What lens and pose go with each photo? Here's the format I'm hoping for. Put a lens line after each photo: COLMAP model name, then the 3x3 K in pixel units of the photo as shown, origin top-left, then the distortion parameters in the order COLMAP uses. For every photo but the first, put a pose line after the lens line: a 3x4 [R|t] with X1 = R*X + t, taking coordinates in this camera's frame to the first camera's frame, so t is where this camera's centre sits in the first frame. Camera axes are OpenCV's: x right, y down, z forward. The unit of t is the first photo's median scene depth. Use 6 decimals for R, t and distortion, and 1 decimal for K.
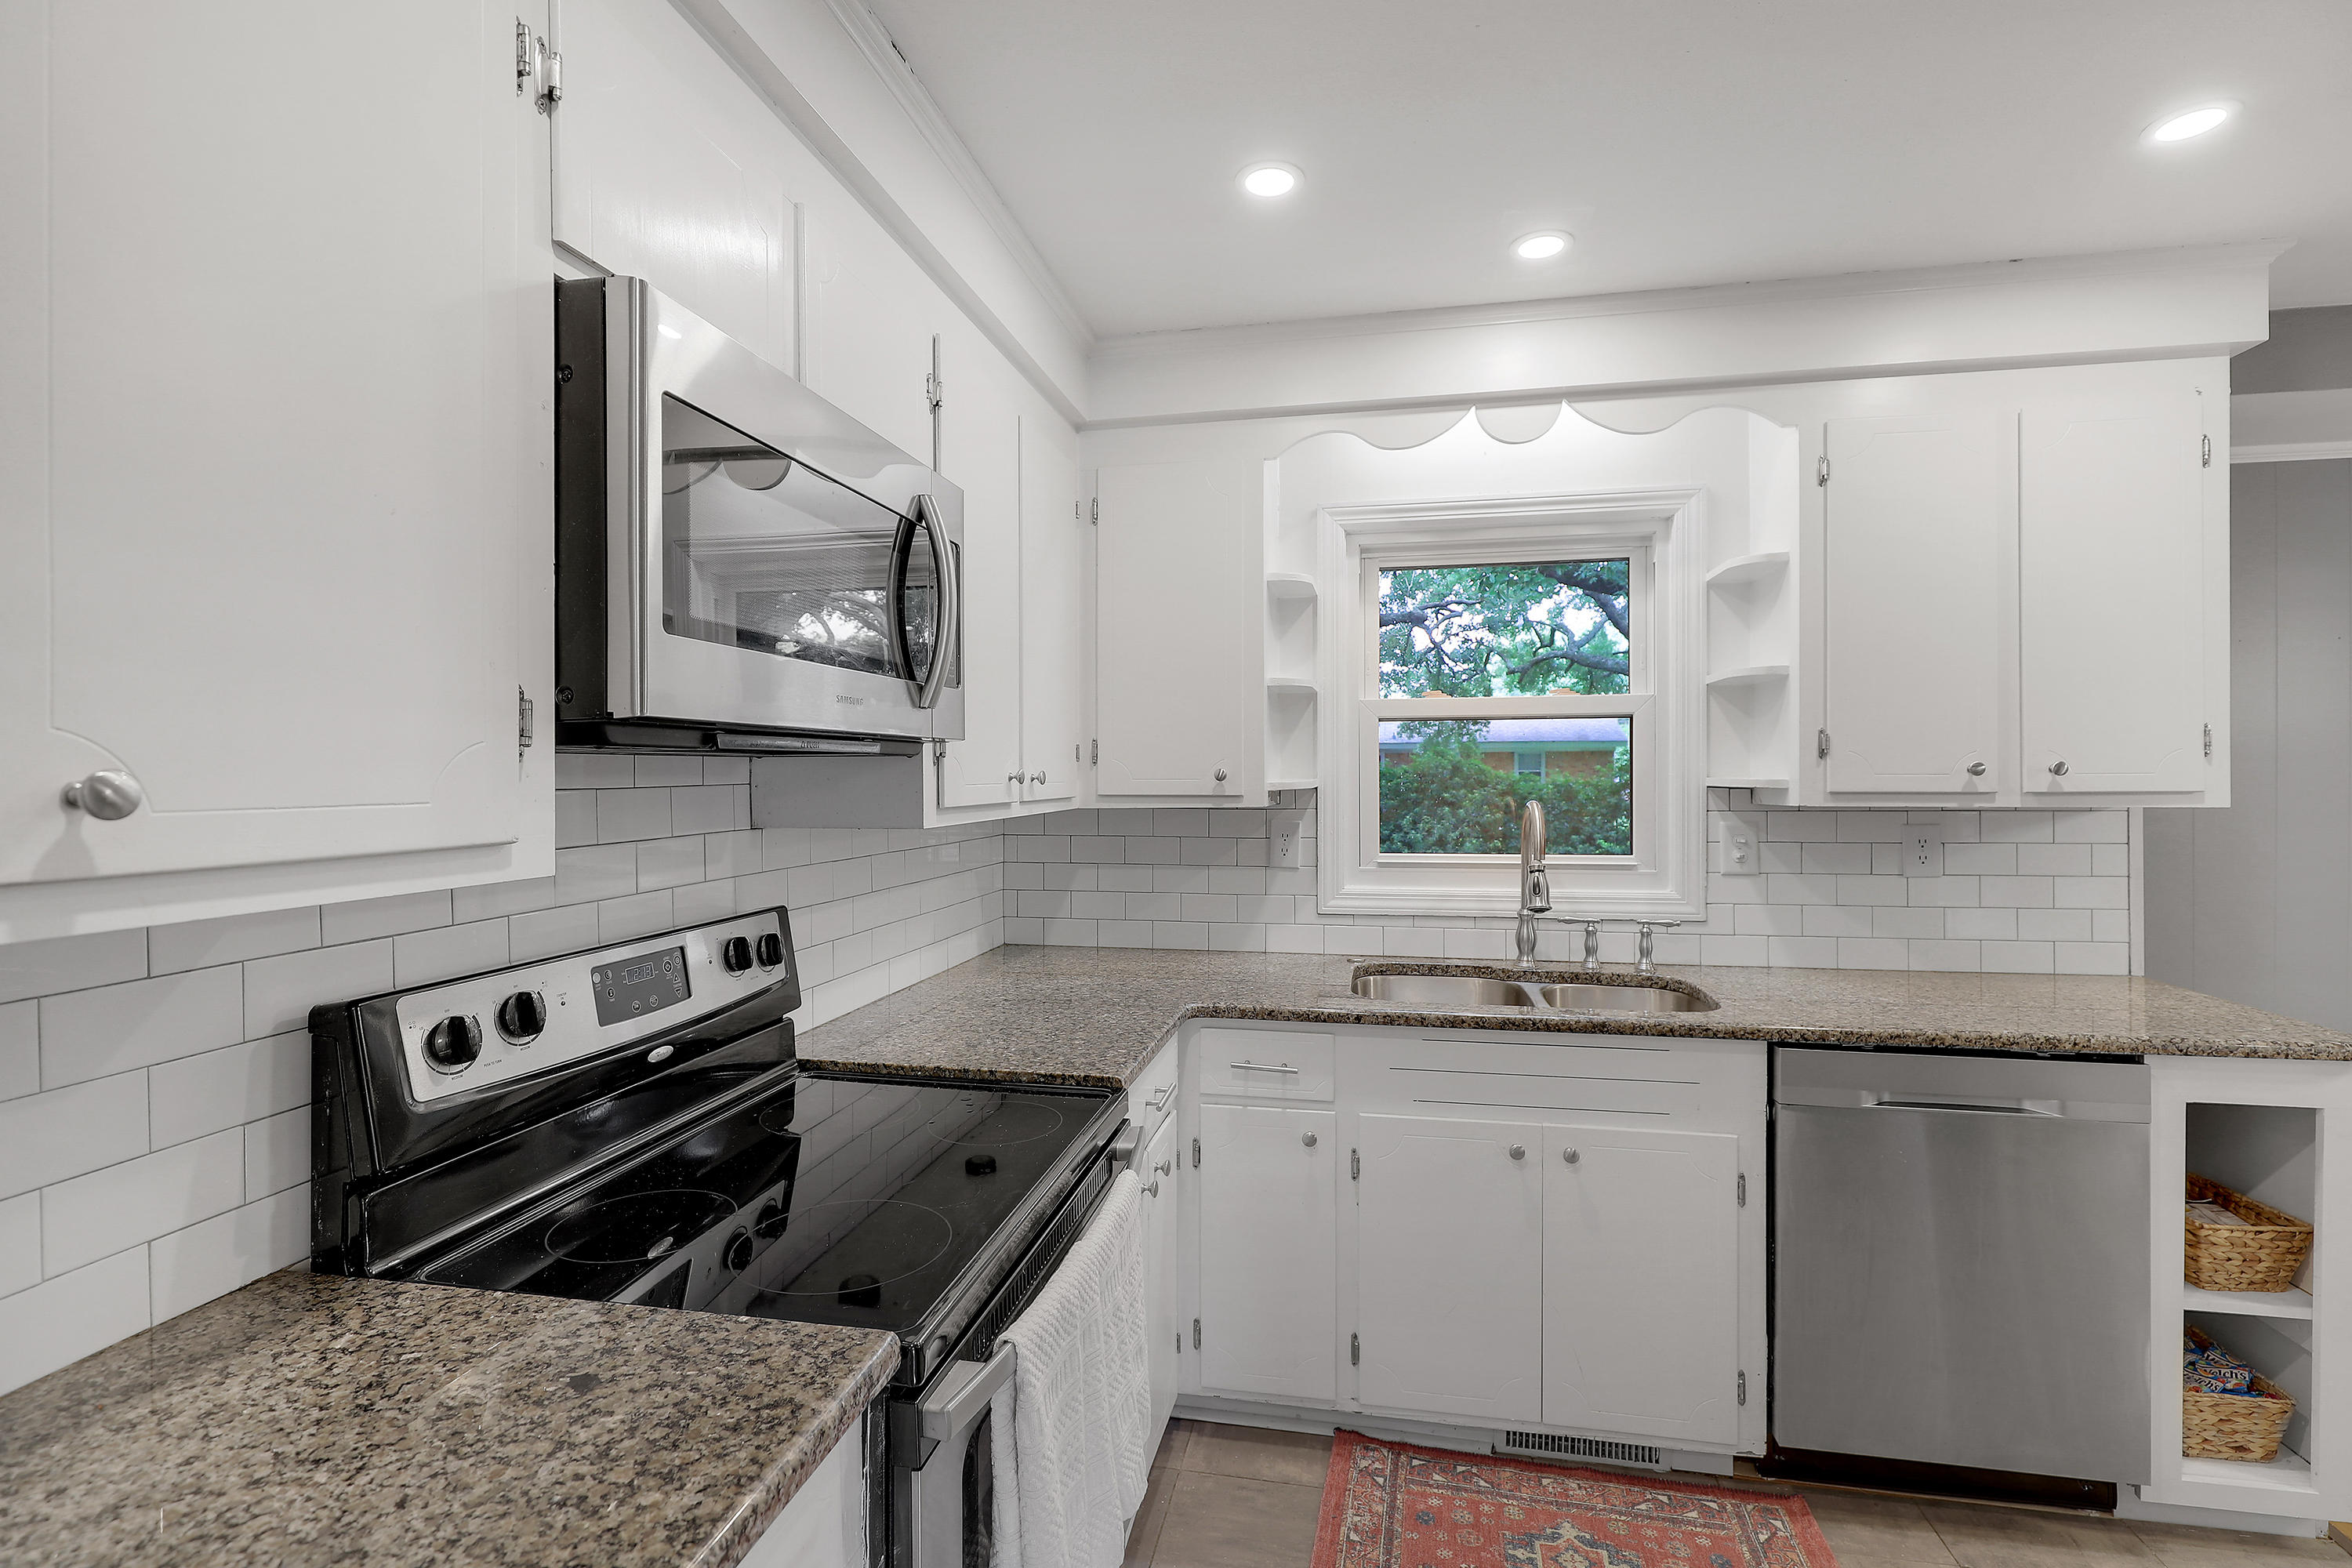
lens RADIAL K [[1064.5, 0, 1172.9], [0, 1064.5, 777.4], [0, 0, 1]] dist [0.002479, 0.001114]
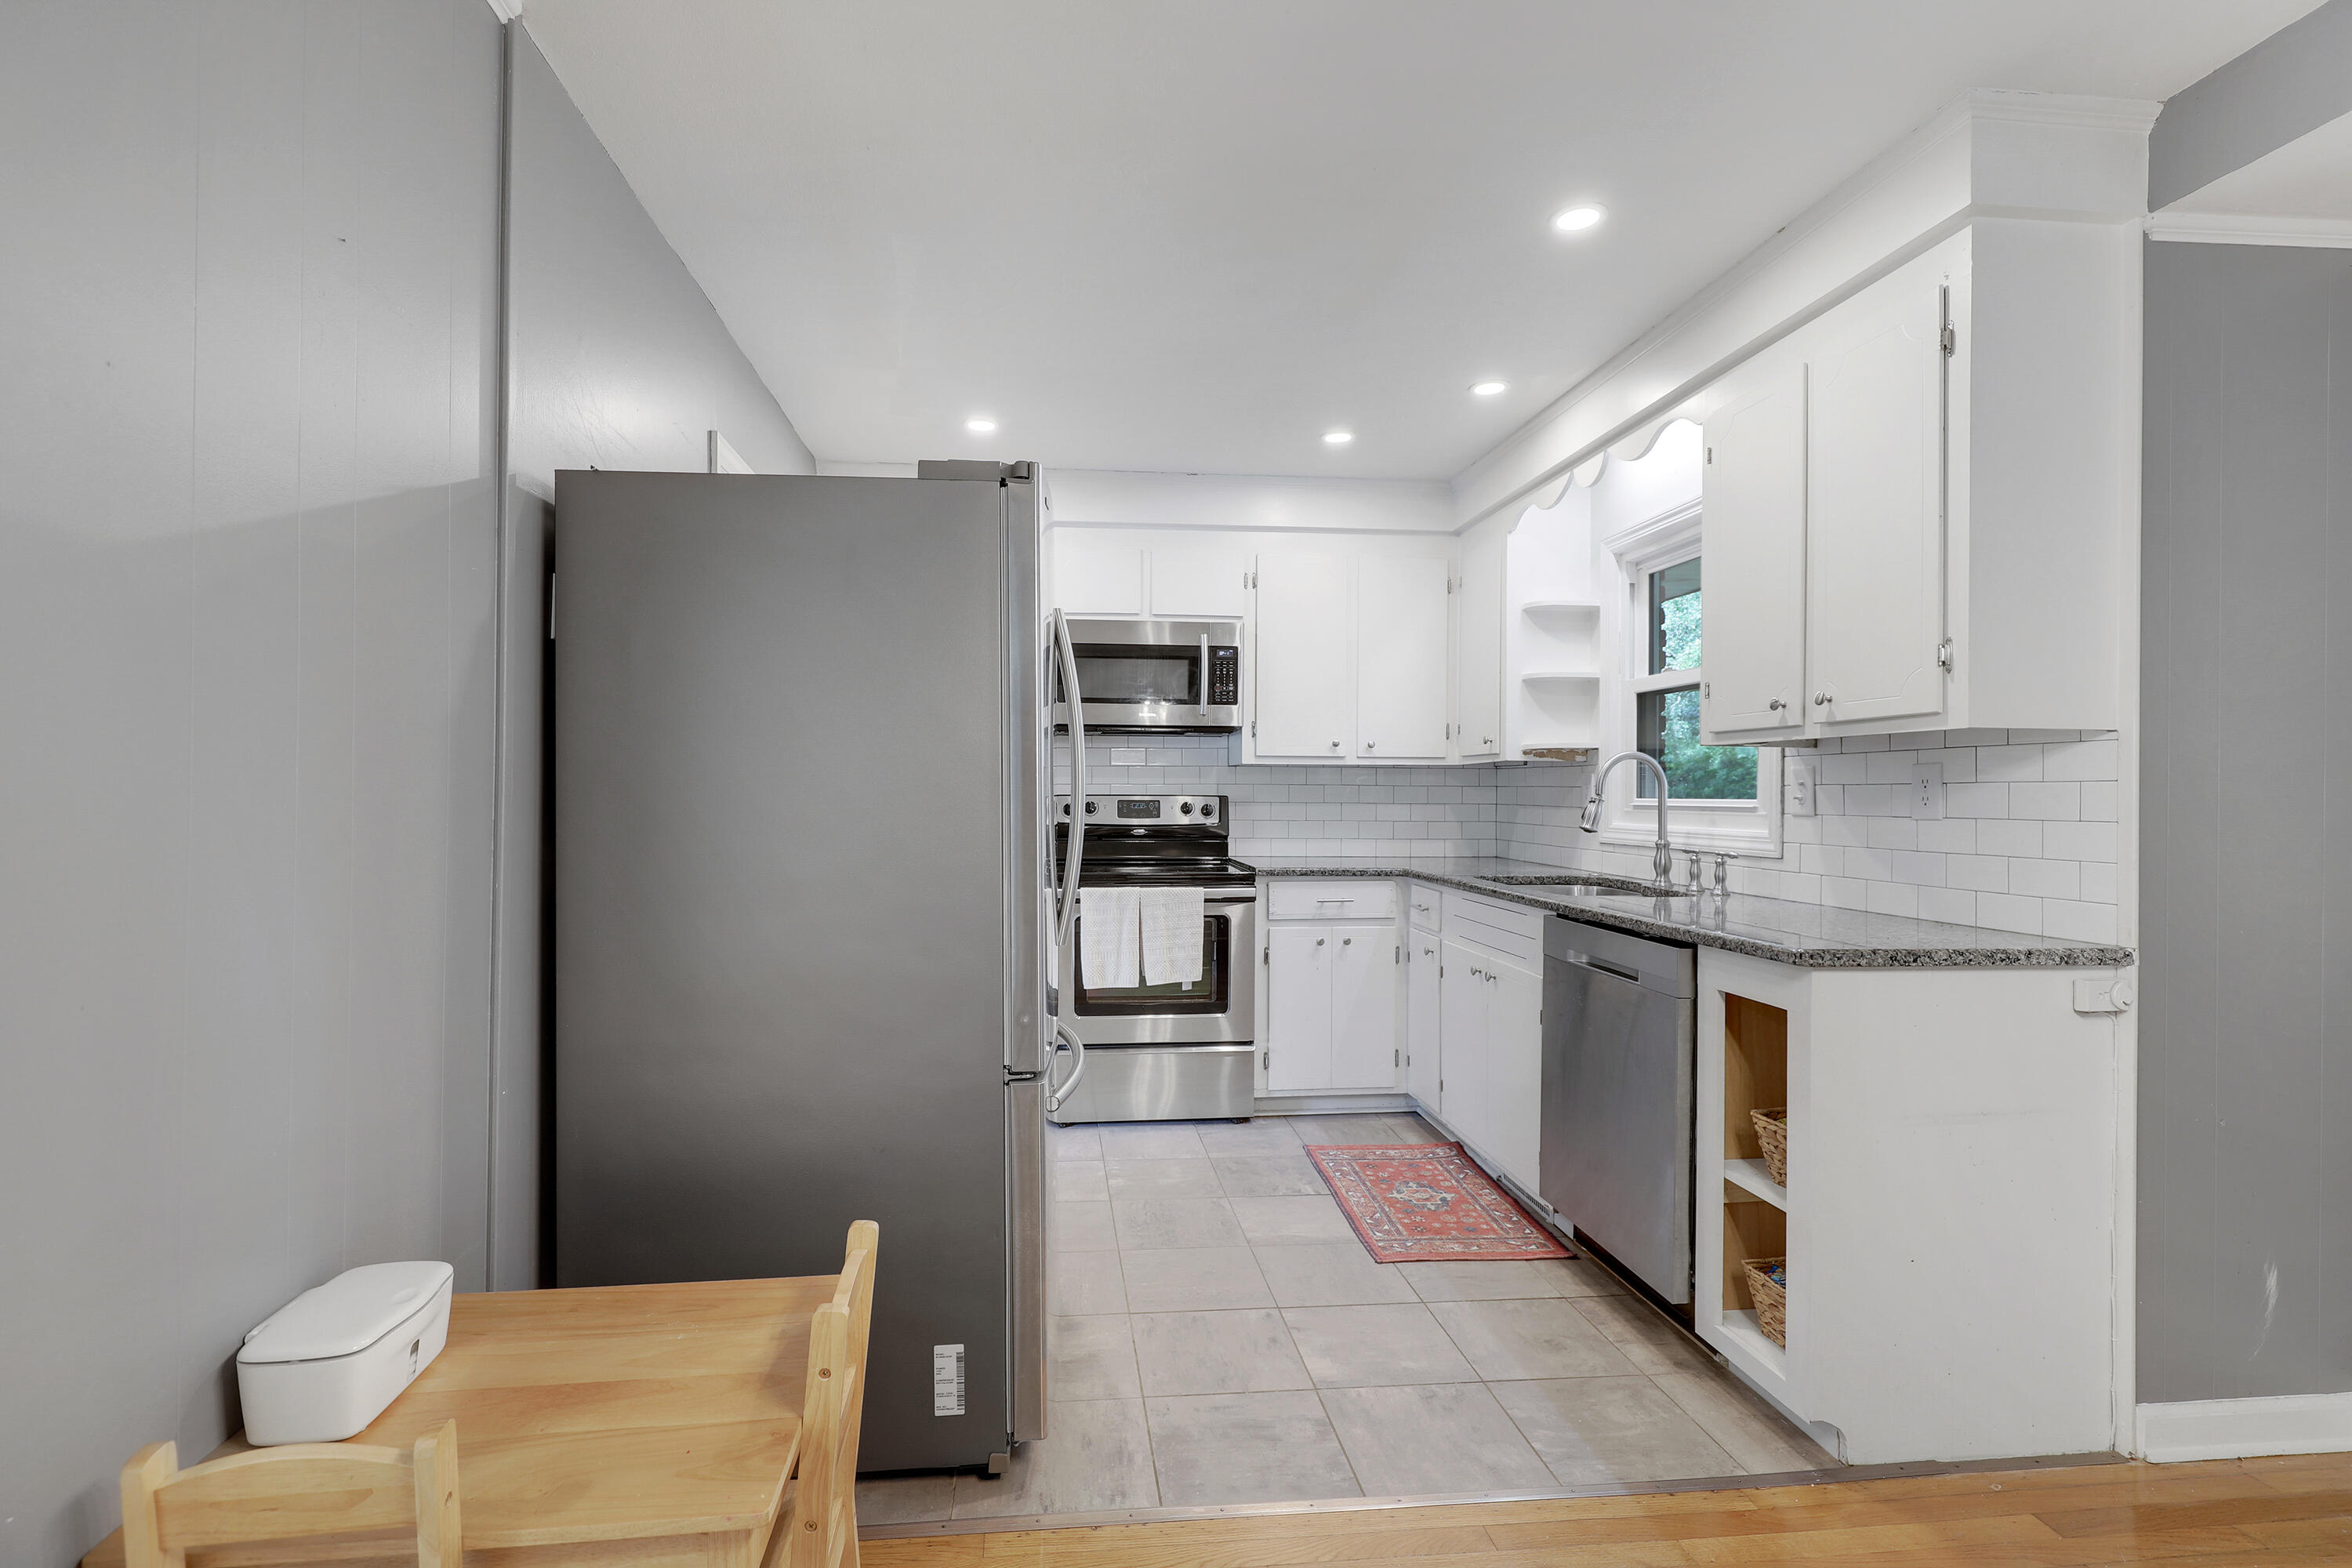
lens RADIAL K [[1064.5, 0, 1162.2], [0, 1064.5, 792.9], [0, 0, 1]] dist [0.002479, 0.001114]
pose [[0.297733, 0.007602, -0.954619, 1.628474], [-0.013908, 0.999897, 0.003625, 0.088065], [0.954548, 0.012198, 0.297808, 0.089419]]
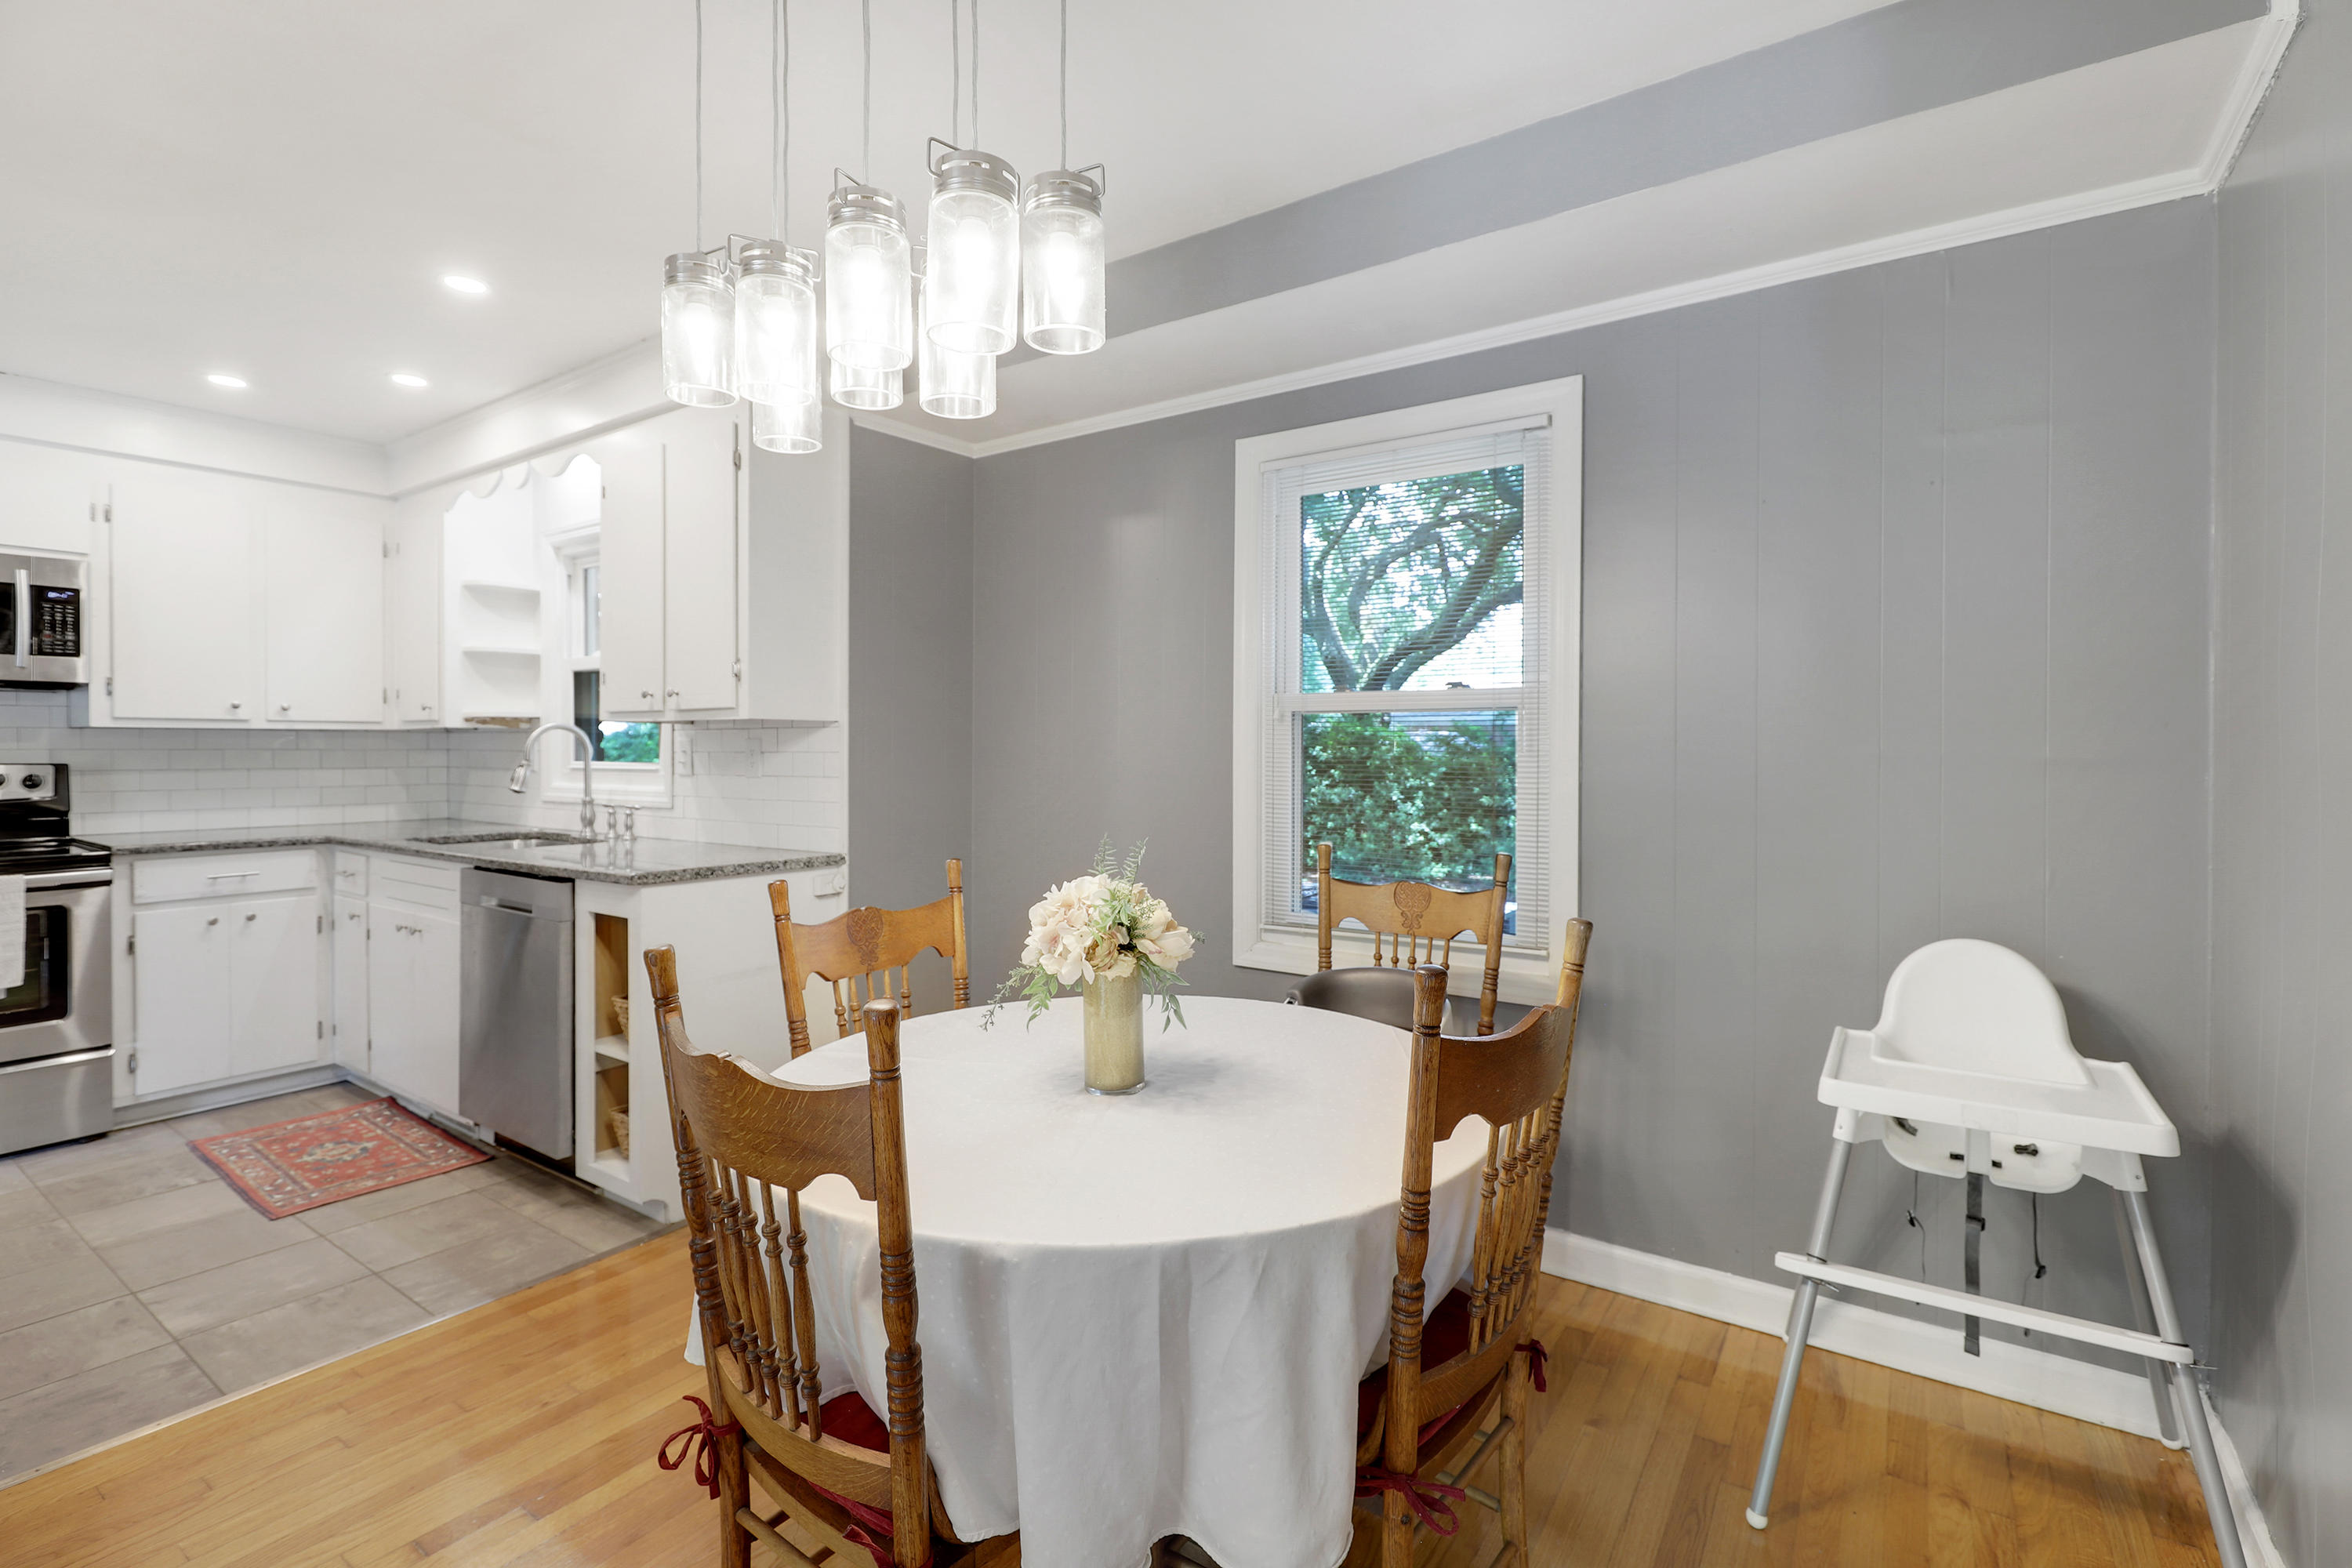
lens RADIAL K [[1064.5, 0, 1171.2], [0, 1064.5, 756.3], [0, 0, 1]] dist [0.002479, 0.001114]
pose [[0.912945, 0.009949, -0.407961, 2.033867], [-0.008501, 0.999949, 0.005363, 0.063188], [0.407994, -0.001428, 0.912984, -0.026718]]
